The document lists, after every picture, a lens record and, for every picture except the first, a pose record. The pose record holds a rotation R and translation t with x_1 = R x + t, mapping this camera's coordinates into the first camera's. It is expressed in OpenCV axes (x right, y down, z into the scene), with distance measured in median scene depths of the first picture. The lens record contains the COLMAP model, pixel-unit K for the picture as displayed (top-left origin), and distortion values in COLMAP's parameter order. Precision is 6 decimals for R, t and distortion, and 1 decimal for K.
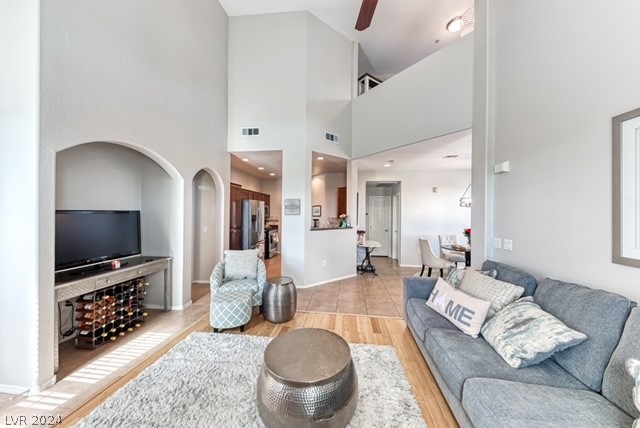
lens RADIAL K [[219.6, 0, 320.2], [0, 219.6, 212.4], [0, 0, 1]] dist [0.021454, -0.010562]
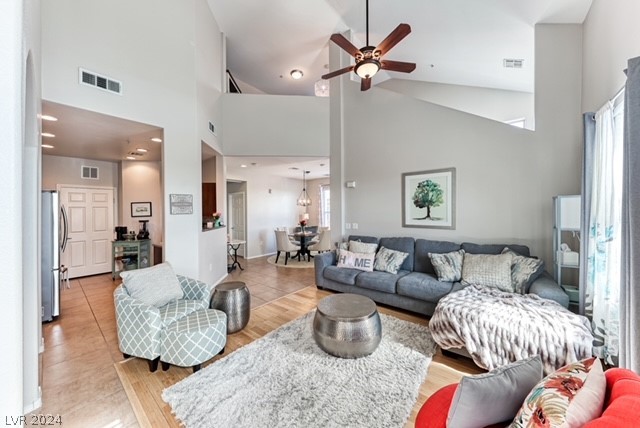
lens RADIAL K [[220.2, 0, 320.0], [0, 220.2, 214.0], [0, 0, 1]] dist [0.000383, -0.000294]
pose [[0.529458, -0.024316, 0.847988, -0.534360], [0.010329, 0.999700, 0.022217, -0.001988], [-0.848273, -0.003004, 0.529550, 0.154152]]
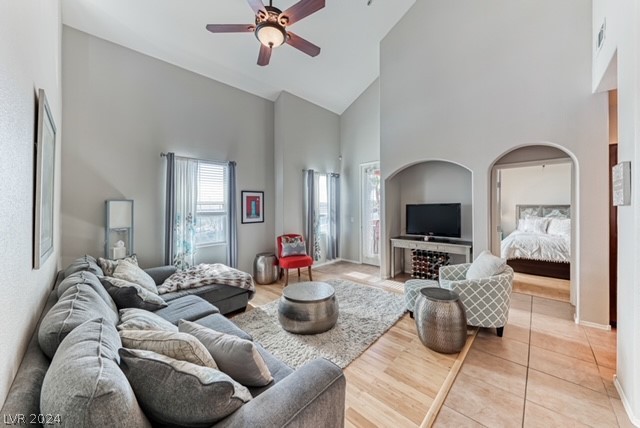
lens RADIAL K [[228.9, 0, 319.8], [0, 228.9, 207.7], [0, 0, 1]] dist [-0.002223, -0.000348]
pose [[-0.600059, 0.006776, -0.799927, 0.487131], [0.013794, 0.999903, -0.001878, 0.007063], [0.799837, -0.012161, -0.600094, 0.815491]]
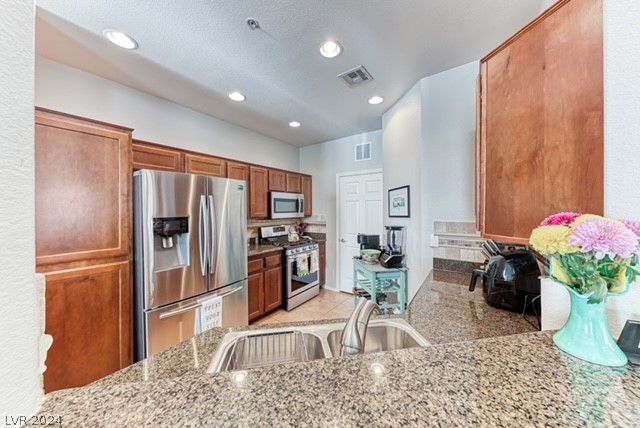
lens RADIAL K [[219.6, 0, 320.2], [0, 219.6, 212.4], [0, 0, 1]] dist [0.021454, -0.010562]
pose [[0.879673, -0.006612, -0.475533, 0.066019], [0.013177, 0.999858, 0.010473, 0.006914], [0.475396, -0.015479, 0.879636, 1.017352]]
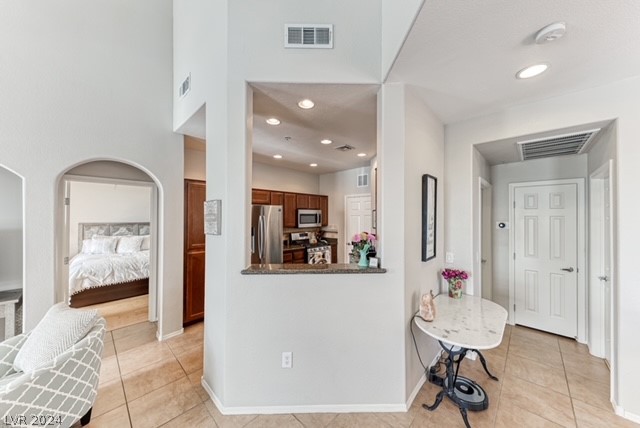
lens RADIAL K [[220.2, 0, 320.0], [0, 220.2, 214.0], [0, 0, 1]] dist [0.000383, -0.000294]
pose [[0.802863, -0.010461, -0.596071, 0.322434], [0.007840, 0.999945, -0.006989, -0.027167], [0.596112, 0.000938, 0.802901, 0.763251]]
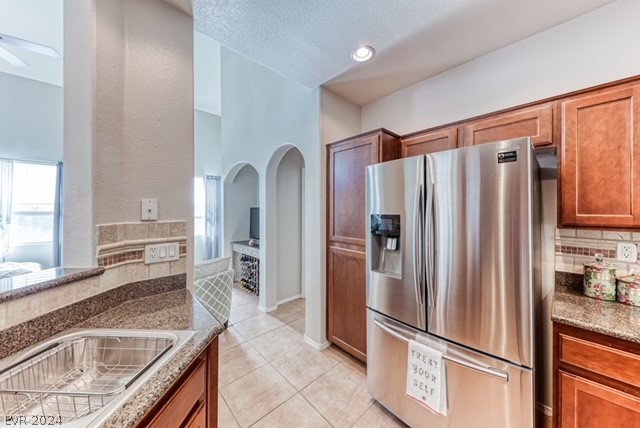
lens RADIAL K [[224.2, 0, 318.4], [0, 224.2, 201.0], [0, 0, 1]] dist [0.002579, 0.000112]
pose [[-0.653291, -0.030953, -0.756474, -0.031591], [-0.001753, 0.999223, -0.039372, 0.010361], [0.757105, -0.024395, -0.652837, 1.404584]]
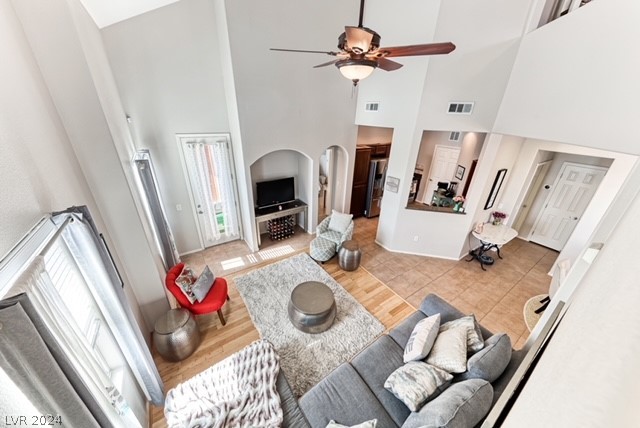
lens RADIAL K [[219.6, 0, 320.2], [0, 219.6, 212.4], [0, 0, 1]] dist [0.021454, -0.010562]
pose [[0.660924, 0.323947, -0.676933, 0.422937], [-0.023695, 0.910591, 0.412629, -0.341626], [0.750079, -0.256677, 0.609507, 0.019680]]
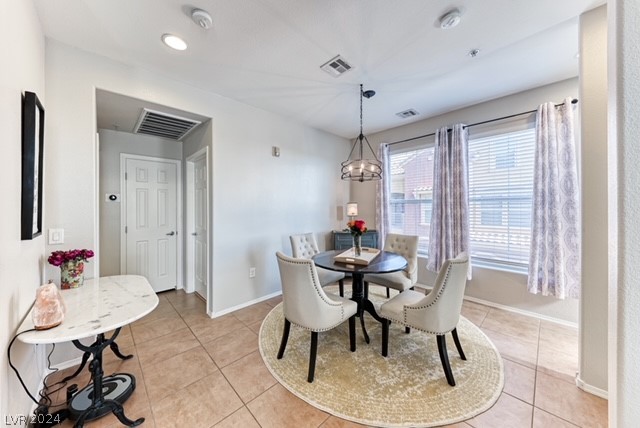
lens RADIAL K [[221.0, 0, 320.4], [0, 221.0, 205.7], [0, 0, 1]] dist [0.000607, -0.000040]
pose [[0.616526, -0.011653, 0.787248, 0.225724], [0.002079, 0.999911, 0.013173, 0.030261], [-0.787332, -0.006485, 0.616496, 0.814500]]
